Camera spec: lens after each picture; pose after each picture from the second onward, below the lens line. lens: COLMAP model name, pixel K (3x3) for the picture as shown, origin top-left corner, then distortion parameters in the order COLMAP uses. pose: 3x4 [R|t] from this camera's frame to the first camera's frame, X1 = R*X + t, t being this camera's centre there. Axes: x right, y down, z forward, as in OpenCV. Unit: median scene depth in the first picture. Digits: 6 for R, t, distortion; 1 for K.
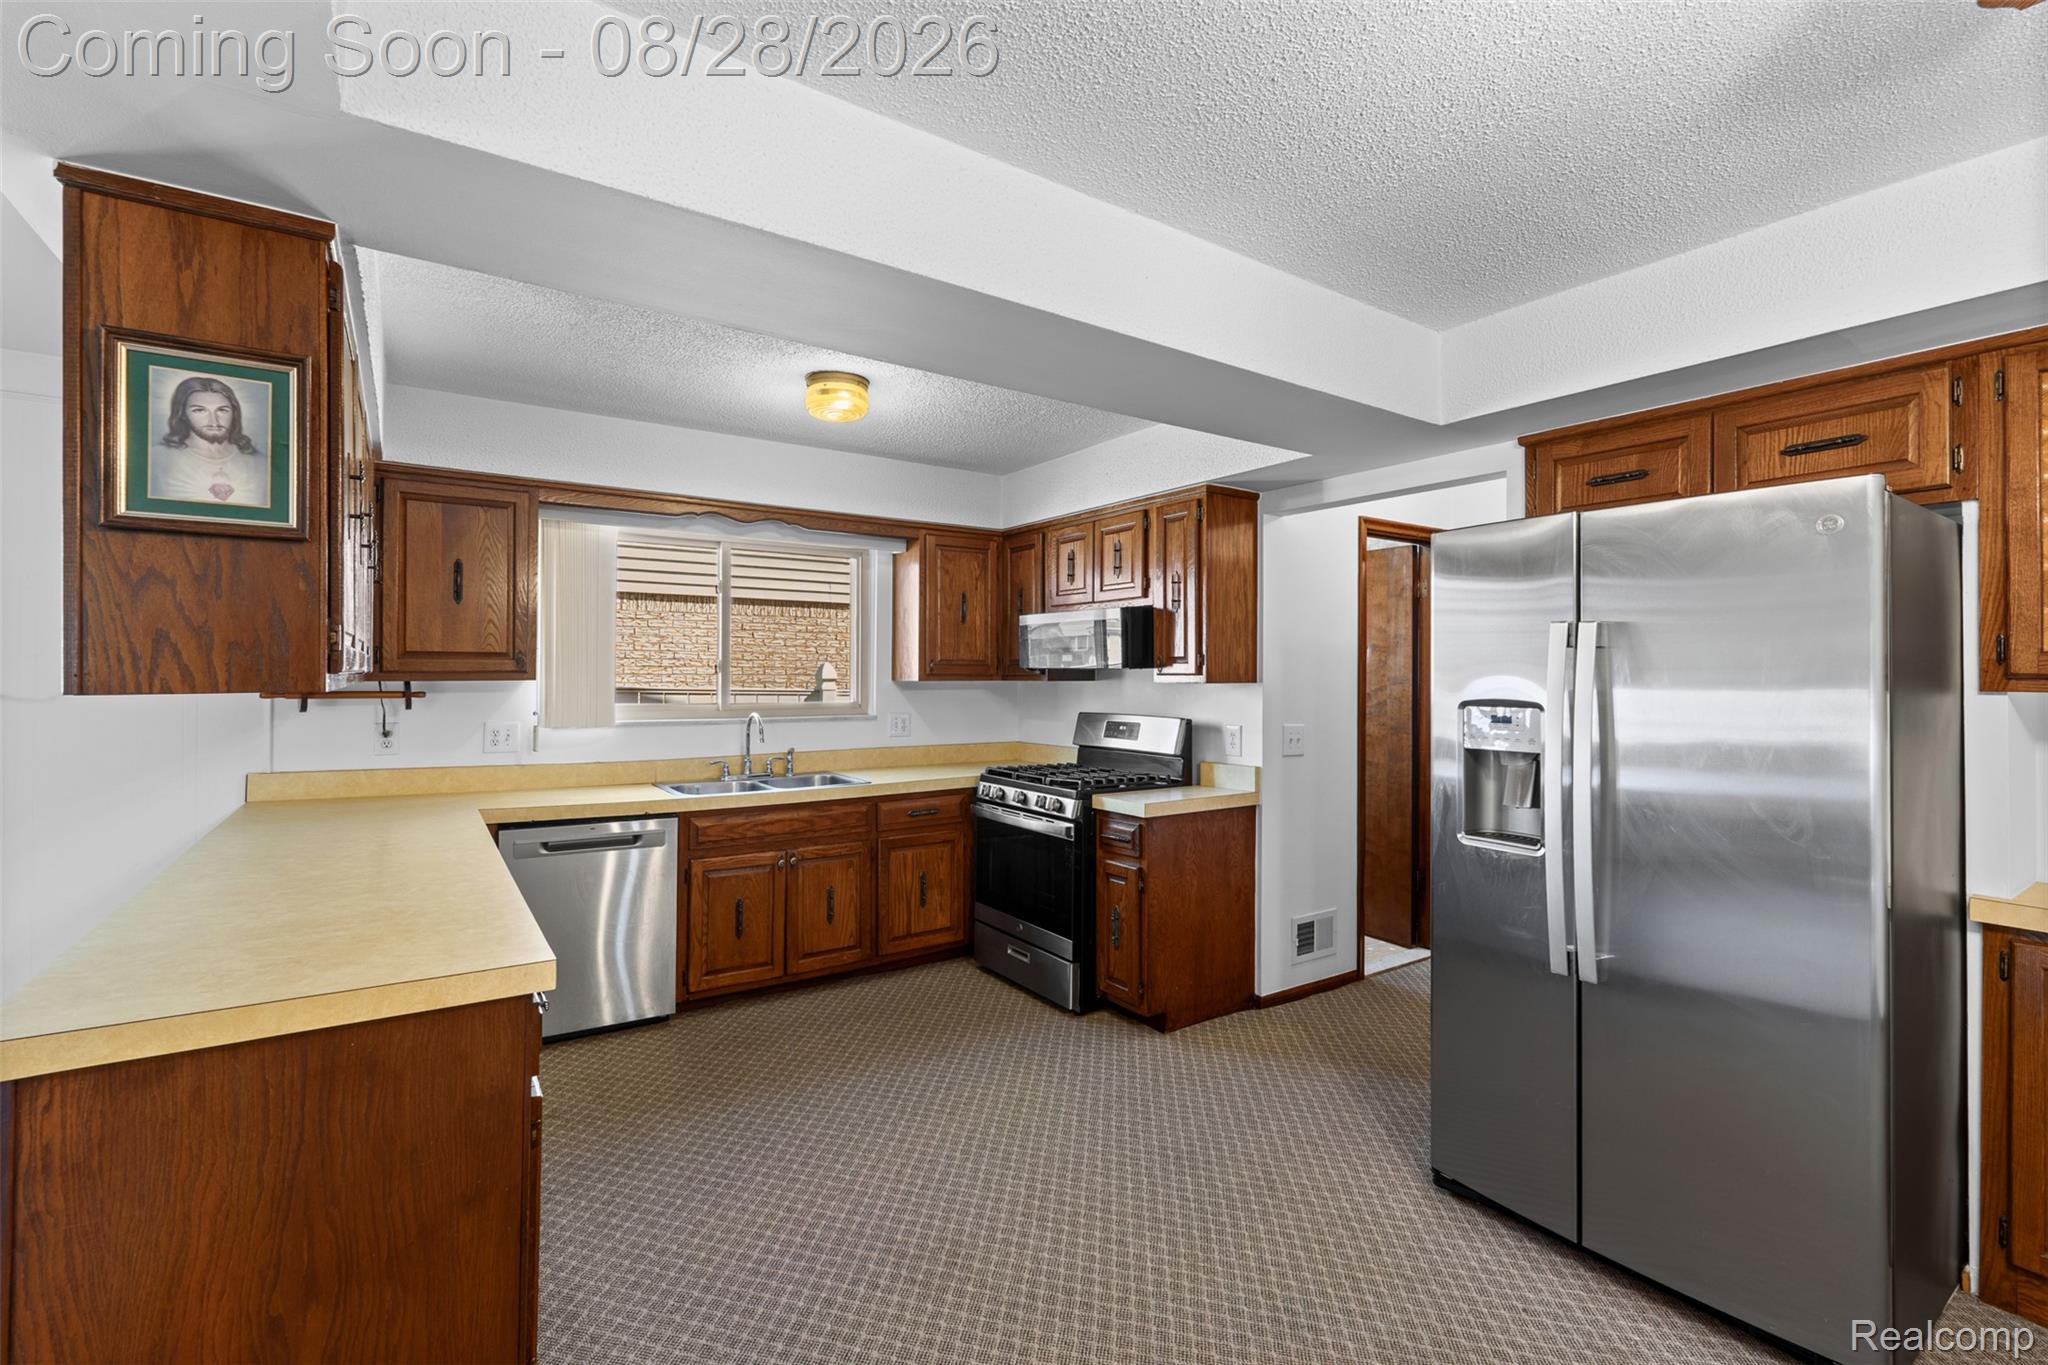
lens RADIAL K [[902.7, 0, 1020.0], [0, 902.7, 669.9], [0, 0, 1]] dist [-0.000703, 0.000056]
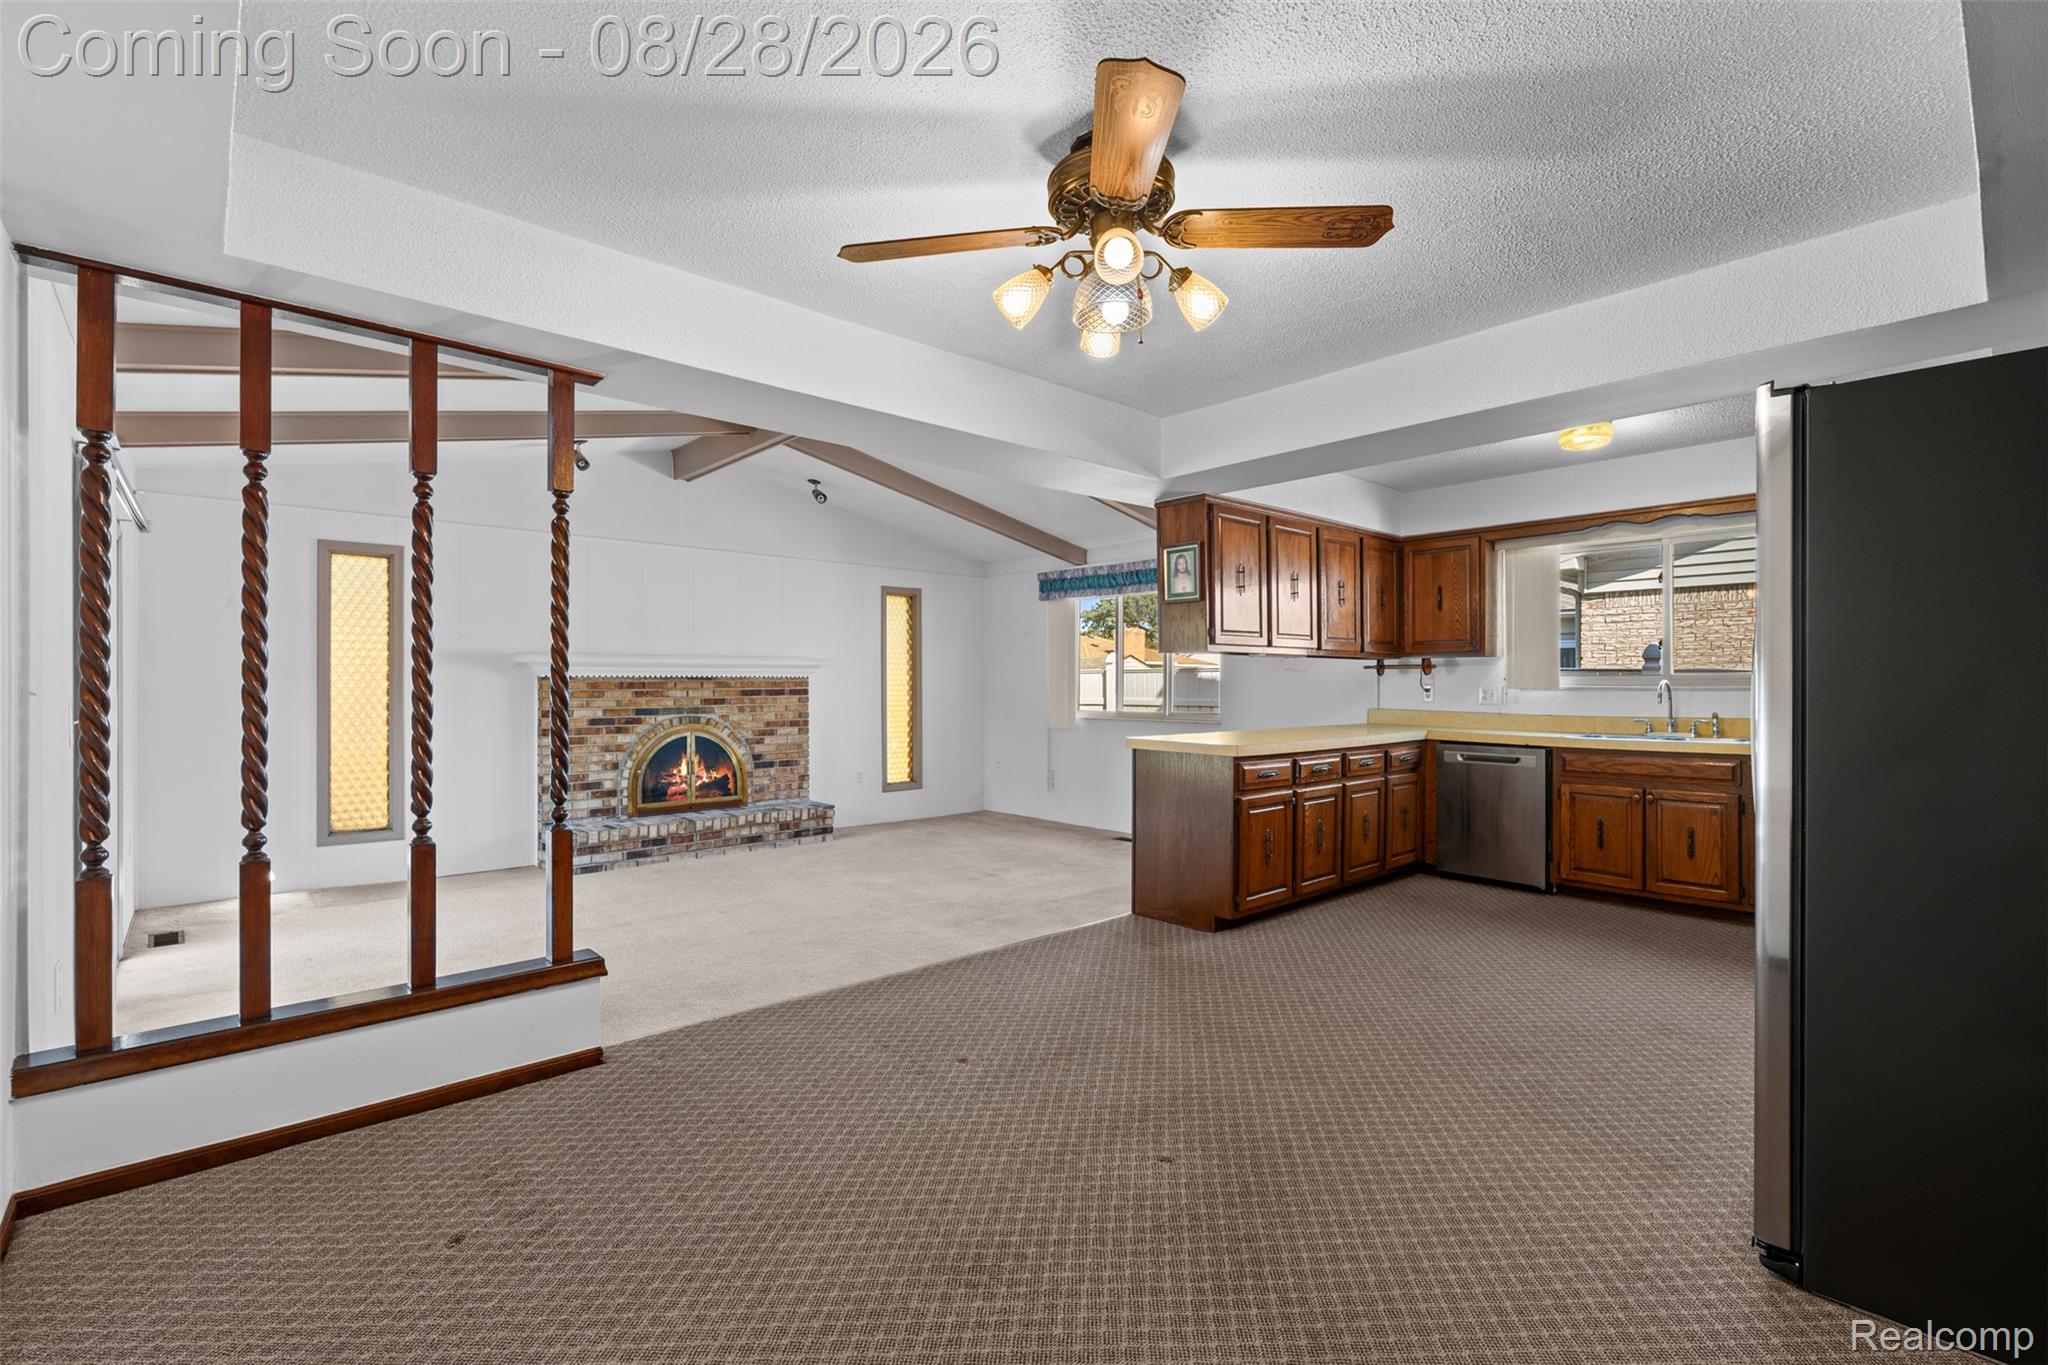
lens RADIAL K [[903.6, 0, 1027.5], [0, 903.6, 692.8], [0, 0, 1]] dist [-0.003285, -0.000012]
pose [[0.138538, 0.003805, -0.990350, 0.853363], [0.006208, 0.999970, 0.004710, 0.059189], [0.990338, -0.006801, 0.138510, -0.000209]]
